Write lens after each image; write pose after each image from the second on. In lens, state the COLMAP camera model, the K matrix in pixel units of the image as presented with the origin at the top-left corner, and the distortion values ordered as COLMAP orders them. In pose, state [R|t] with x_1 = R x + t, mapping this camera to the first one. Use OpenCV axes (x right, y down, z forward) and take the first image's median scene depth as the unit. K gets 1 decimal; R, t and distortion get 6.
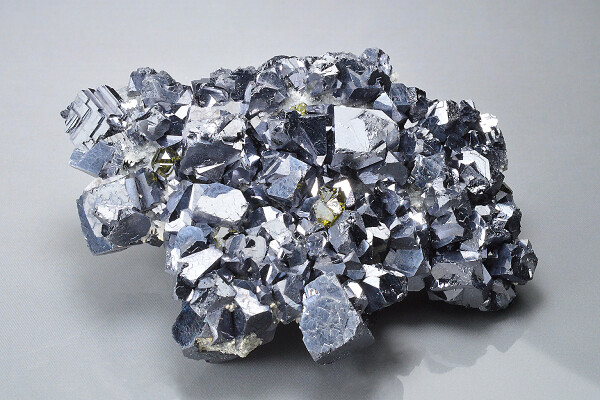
lens RADIAL K [[1809.5, 0, 299.4], [0, 1809.5, 199.8], [0, 0, 1]] dist [-0.087077, -0.241291]
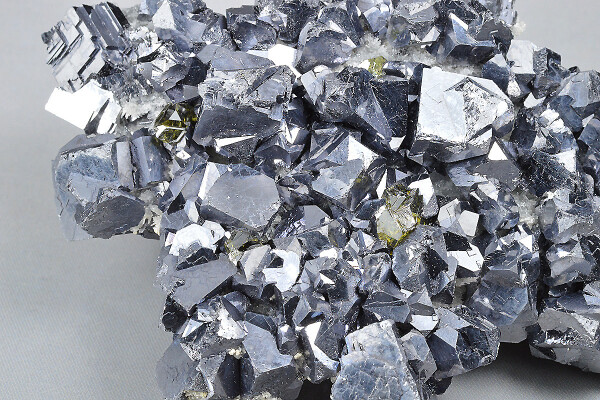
lens RADIAL K [[1809.5, 0, 299.4], [0, 1809.5, 199.8], [0, 0, 1]] dist [-0.087077, -0.241291]
pose [[0.990764, 0.105046, -0.085740, 0.036950], [-0.096547, 0.990503, 0.097888, -0.065312], [0.095208, -0.088706, 0.991497, 0.310133]]
